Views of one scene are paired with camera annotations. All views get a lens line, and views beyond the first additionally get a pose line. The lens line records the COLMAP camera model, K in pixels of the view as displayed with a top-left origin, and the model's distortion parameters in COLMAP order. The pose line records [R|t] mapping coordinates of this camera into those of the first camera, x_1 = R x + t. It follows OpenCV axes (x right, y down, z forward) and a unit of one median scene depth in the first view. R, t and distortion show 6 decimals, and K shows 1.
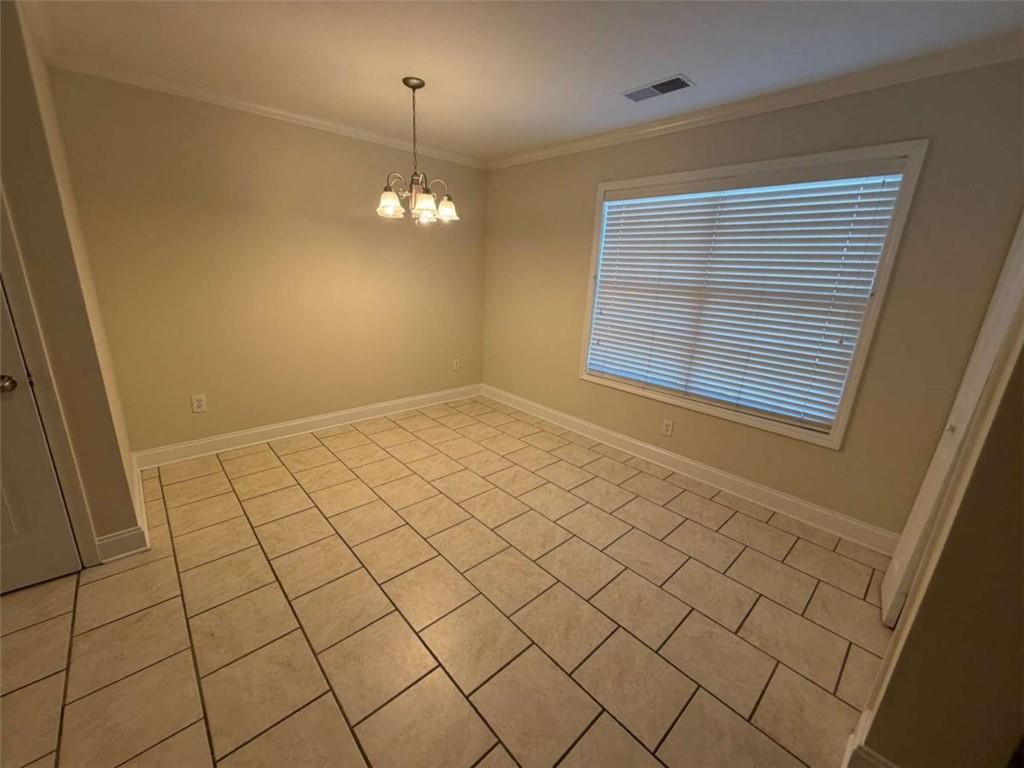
lens RADIAL K [[407.0, 0, 507.5], [0, 407.0, 383.1], [0, 0, 1]] dist [-0.001665, -0.000082]
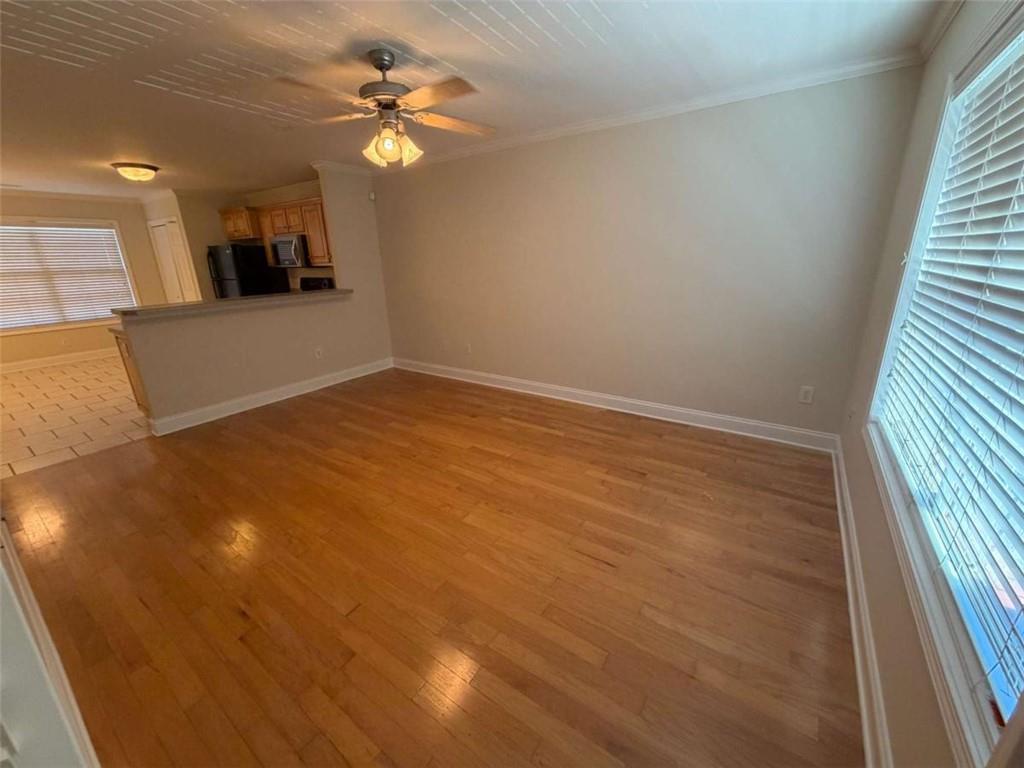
lens RADIAL K [[407.0, 0, 507.5], [0, 407.0, 383.1], [0, 0, 1]] dist [-0.001665, -0.000082]
pose [[-0.216557, -0.334848, 0.917050, -2.177587], [0.277946, 0.879320, 0.386707, 0.124606], [-0.935868, 0.338634, -0.097353, -0.845736]]
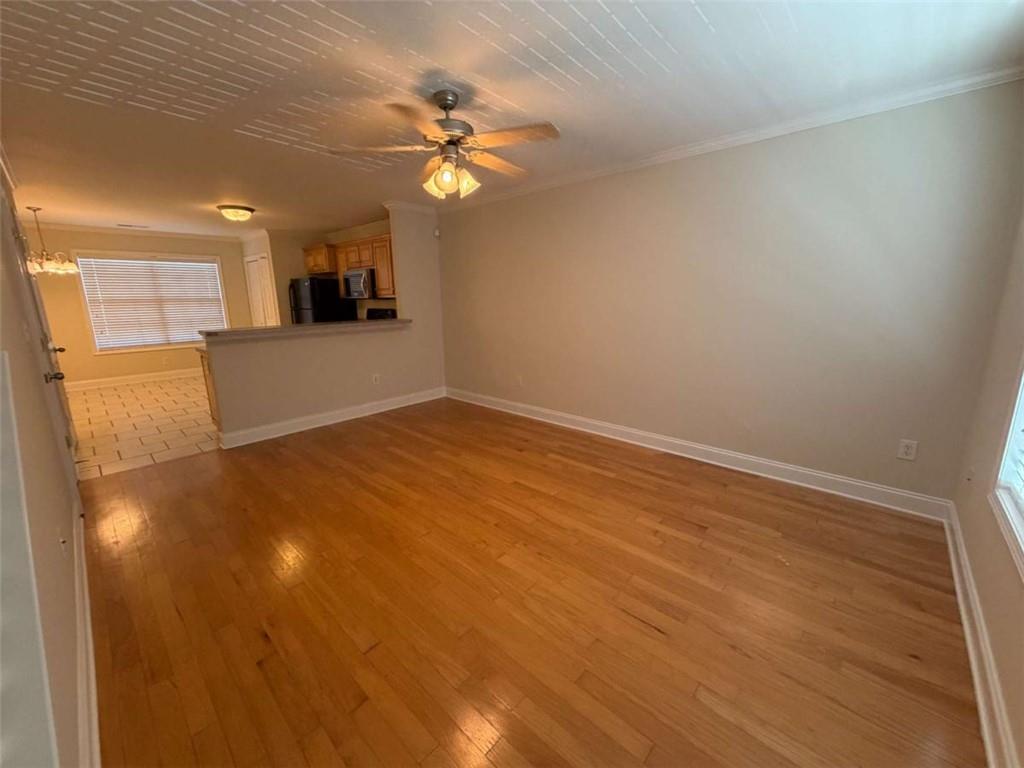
lens RADIAL K [[407.0, 0, 507.5], [0, 407.0, 383.1], [0, 0, 1]] dist [-0.001665, -0.000082]
pose [[-0.073218, -0.258581, 0.963211, -2.149589], [0.277518, 0.922376, 0.268714, 0.152613], [-0.957926, 0.286983, 0.004226, -0.863671]]
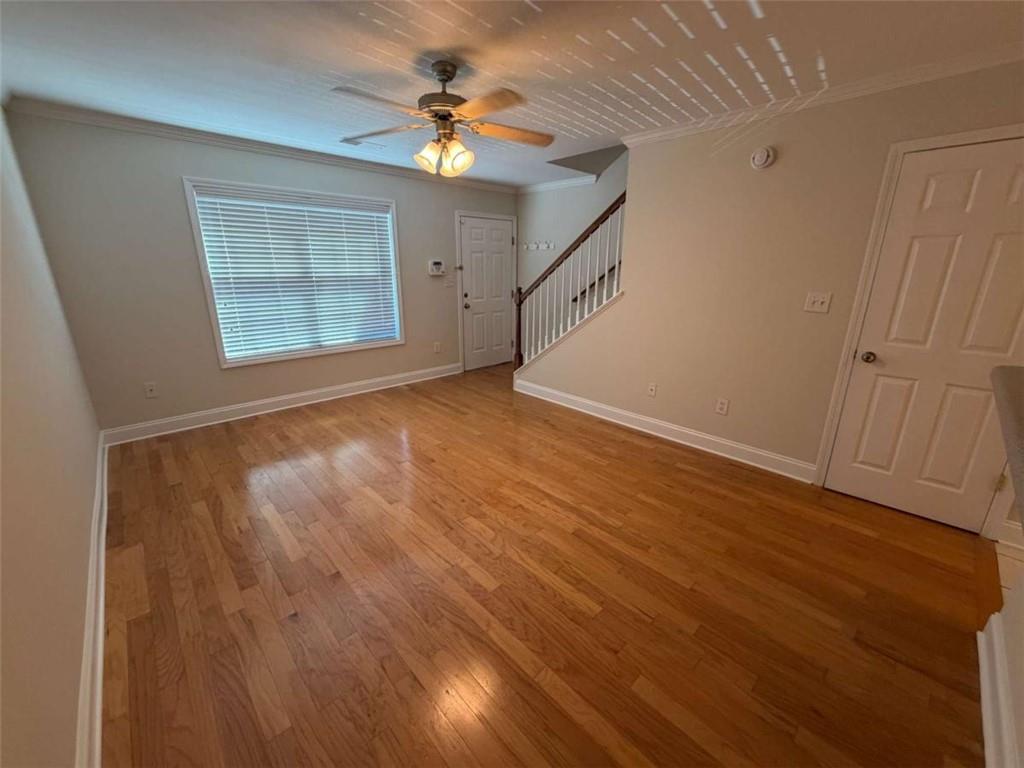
lens RADIAL K [[407.0, 0, 507.5], [0, 407.0, 383.1], [0, 0, 1]] dist [-0.001665, -0.000082]
pose [[0.010917, 0.227739, -0.973661, -0.381741], [-0.272838, 0.937450, 0.216210, 0.175443], [0.961998, 0.263292, 0.072370, -0.694214]]
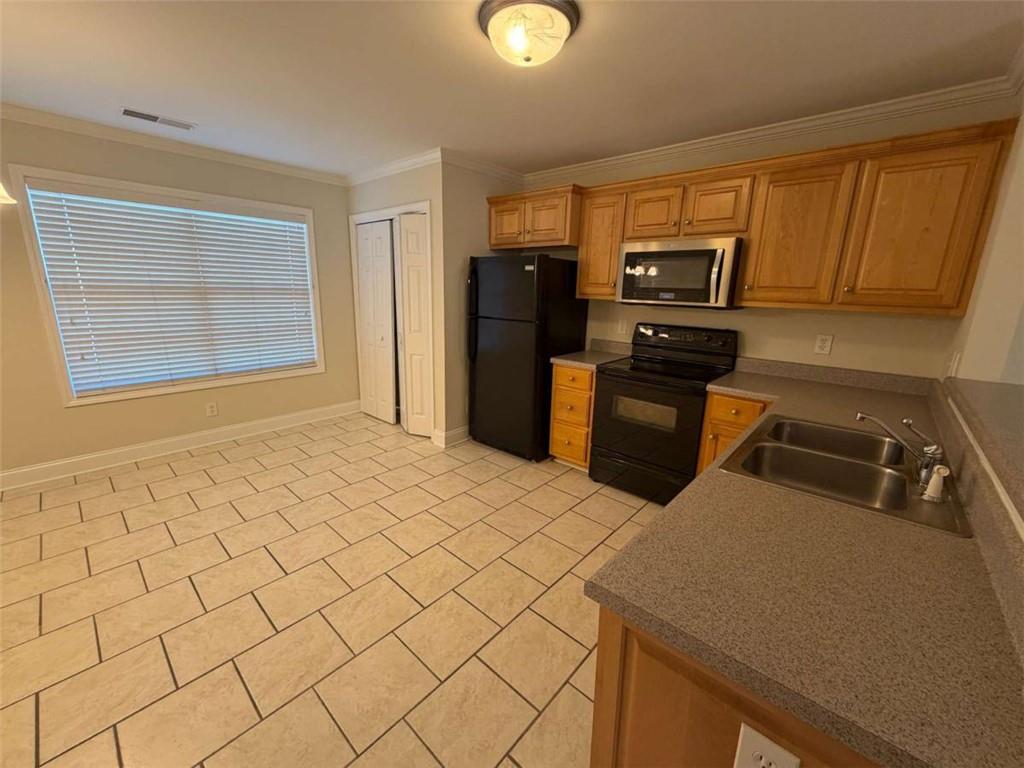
lens RADIAL K [[408.5, 0, 509.4], [0, 408.5, 382.4], [0, 0, 1]] dist [0.001162, 0.000068]
pose [[-0.096333, -0.275395, 0.956492, -0.859654], [0.240139, 0.926145, 0.290842, -0.105465], [-0.965947, 0.257709, -0.023086, 0.212107]]
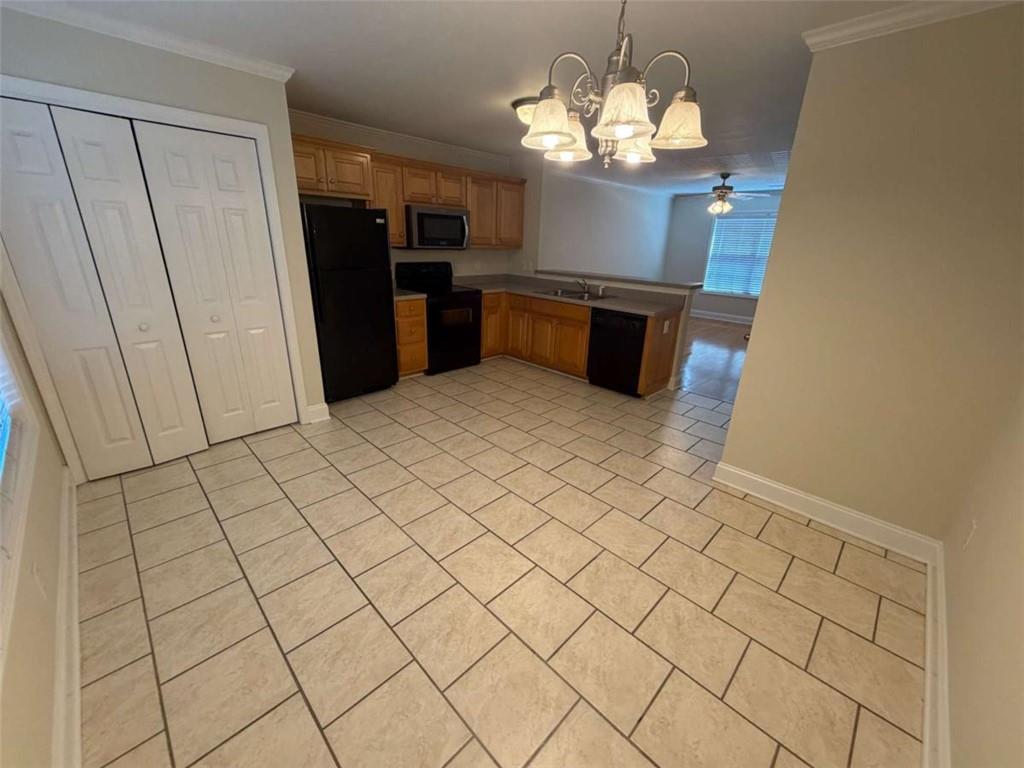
lens RADIAL K [[407.0, 0, 507.5], [0, 407.0, 383.1], [0, 0, 1]] dist [-0.001665, -0.000082]
pose [[-0.995837, -0.062427, -0.066420, -0.079189], [-0.089268, 0.815310, 0.572103, -0.405279], [0.018438, 0.575650, -0.817488, 1.382351]]
